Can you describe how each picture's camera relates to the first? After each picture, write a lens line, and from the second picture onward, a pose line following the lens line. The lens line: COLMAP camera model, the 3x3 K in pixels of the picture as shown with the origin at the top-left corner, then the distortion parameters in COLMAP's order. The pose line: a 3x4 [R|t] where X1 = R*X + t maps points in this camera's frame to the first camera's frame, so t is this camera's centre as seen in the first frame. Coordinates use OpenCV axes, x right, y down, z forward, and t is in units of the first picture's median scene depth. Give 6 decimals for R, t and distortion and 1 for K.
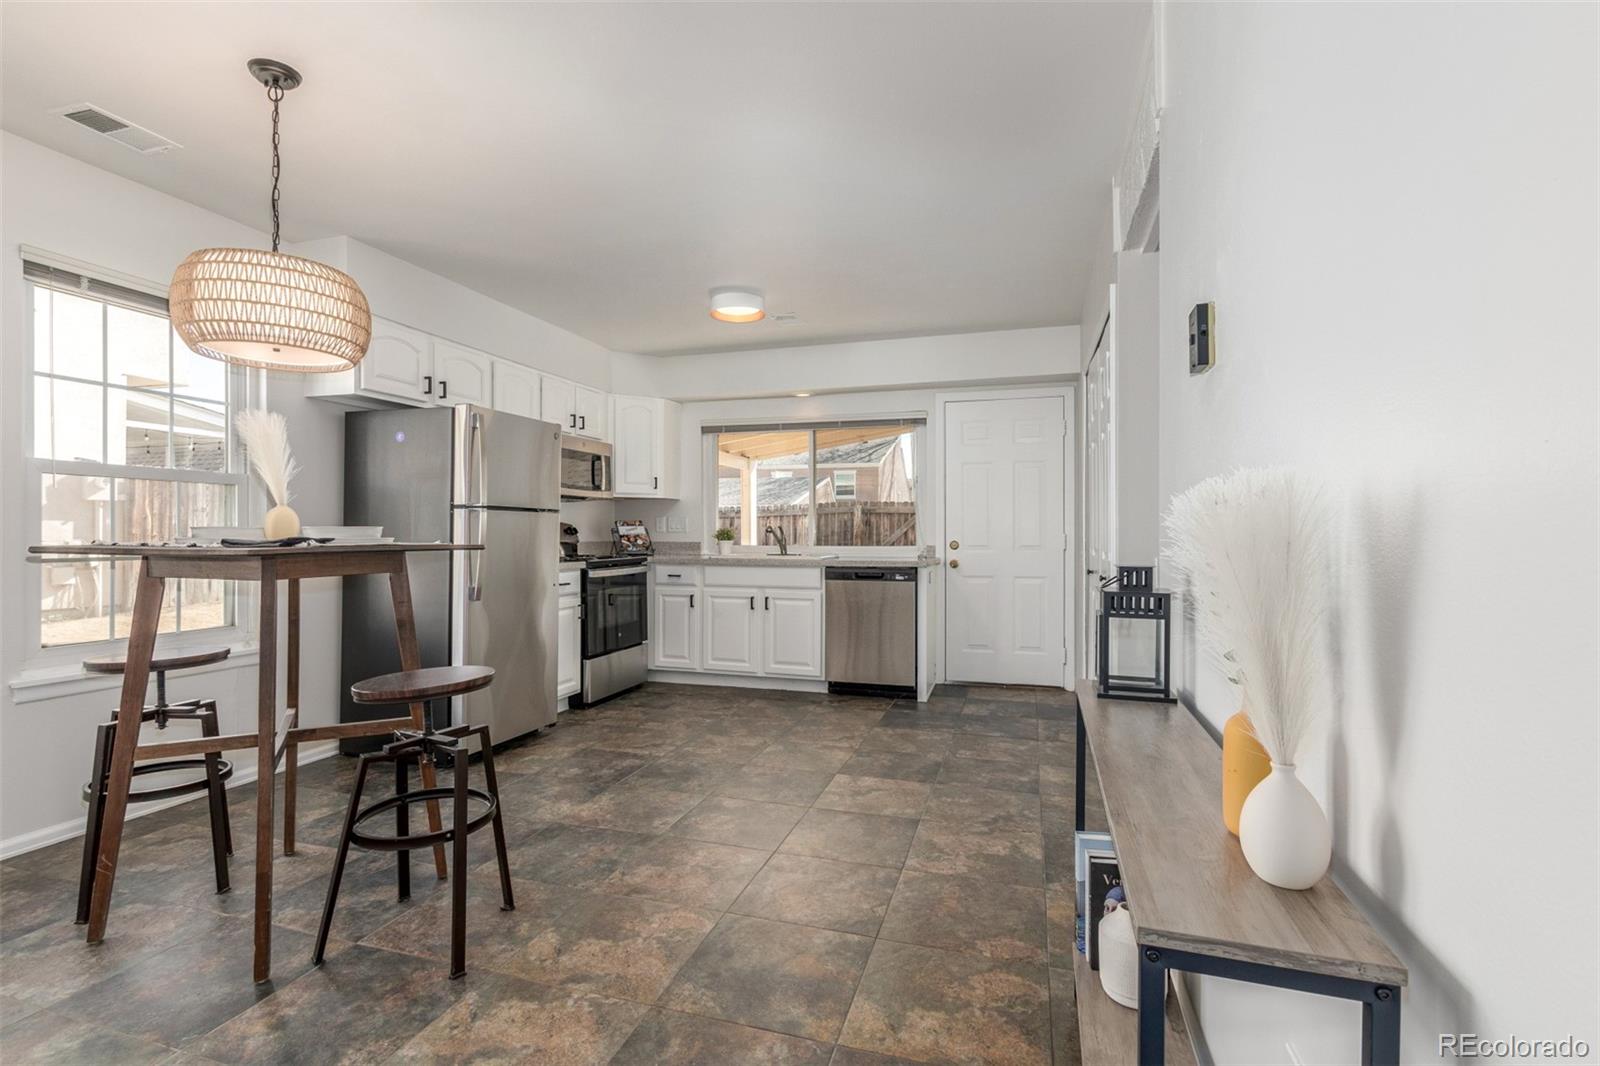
lens RADIAL K [[757.2, 0, 788.1], [0, 757.2, 533.1], [0, 0, 1]] dist [-0.000014, 0.000128]
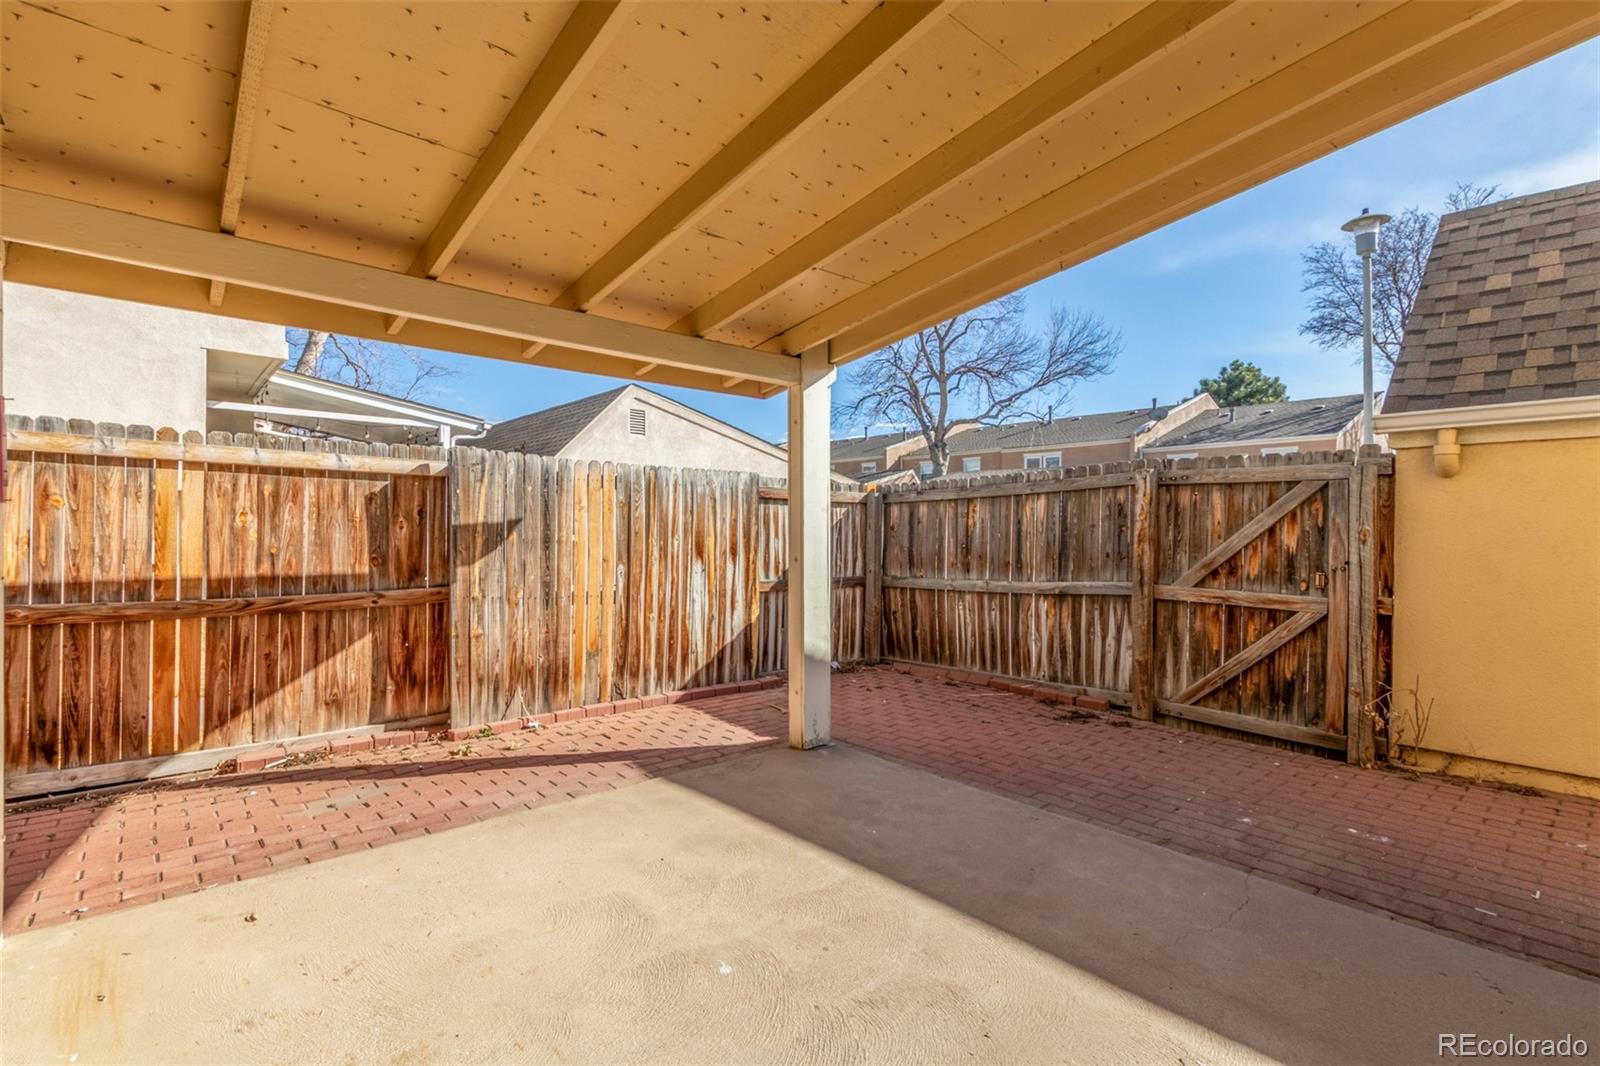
lens RADIAL K [[733.6, 0, 787.9], [0, 733.6, 527.5], [0, 0, 1]] dist [0.000895, 0.000732]
pose [[0.854157, -0.000602, -0.520014, 0.307026], [-0.002679, 0.999981, -0.005559, 0.003218], [0.520008, 0.006141, 0.854140, 1.154874]]
